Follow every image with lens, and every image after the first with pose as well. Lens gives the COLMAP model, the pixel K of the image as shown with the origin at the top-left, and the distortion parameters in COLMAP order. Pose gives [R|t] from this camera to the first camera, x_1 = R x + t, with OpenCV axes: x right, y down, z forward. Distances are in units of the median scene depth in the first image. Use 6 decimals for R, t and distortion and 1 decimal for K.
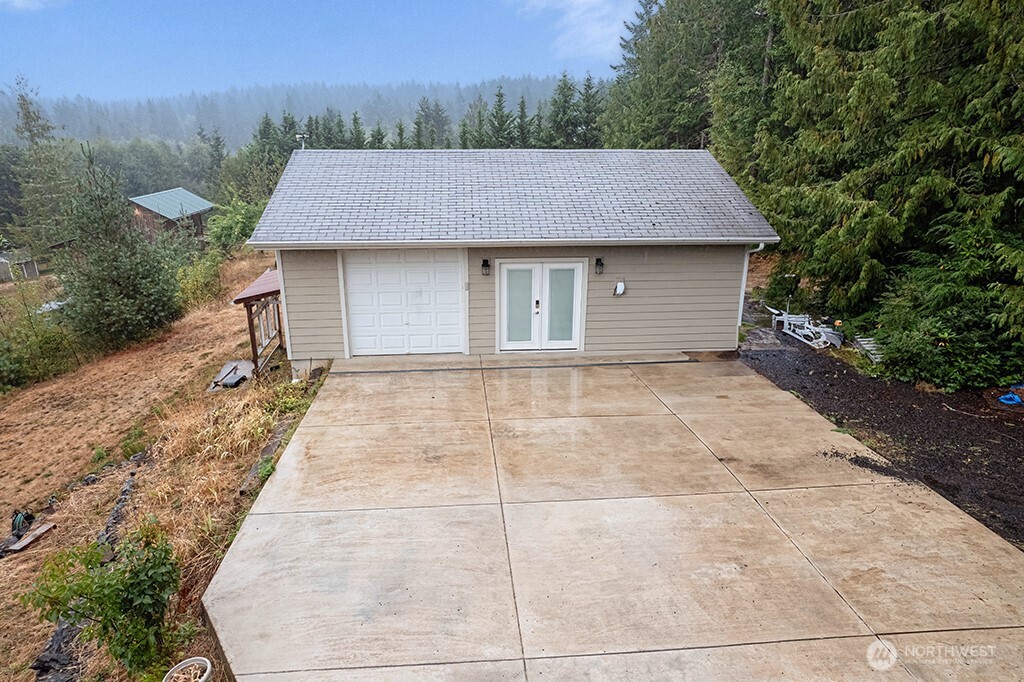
lens RADIAL K [[681.8, 0, 512.0], [0, 681.8, 341.4], [0, 0, 1]] dist [-0.045420, 0.010337]
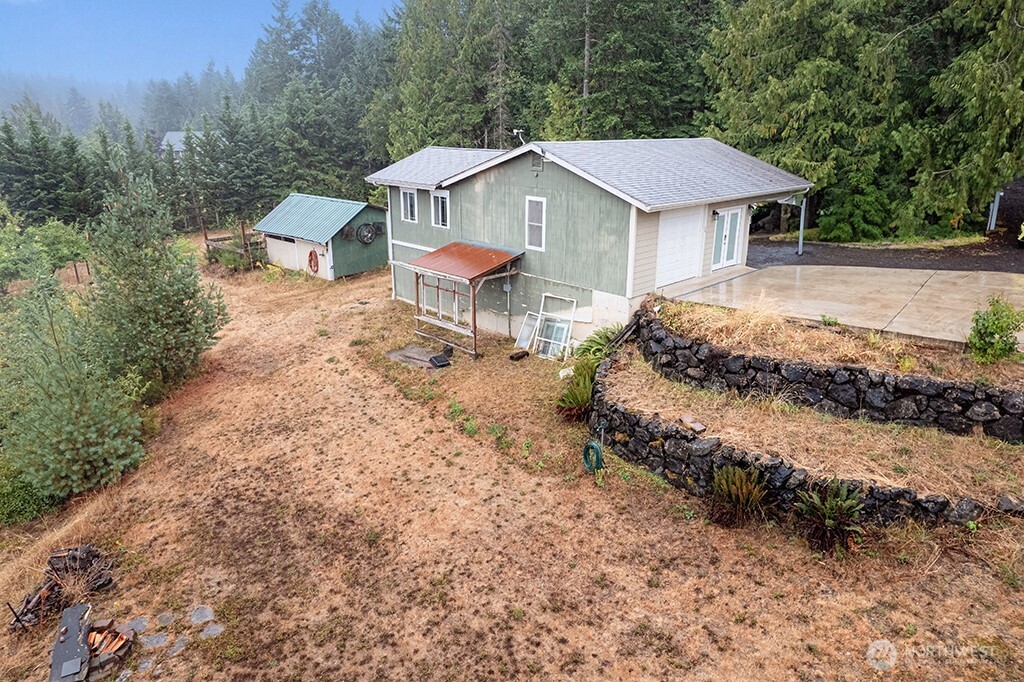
lens RADIAL K [[681.8, 0, 520.0], [0, 681.8, 325.9], [0, 0, 1]] dist [-0.045420, 0.010337]
pose [[0.774076, -0.196142, 0.601942, -0.953967], [0.208357, 0.976757, 0.050335, -0.024496], [-0.597824, 0.086455, 0.796952, 0.051981]]
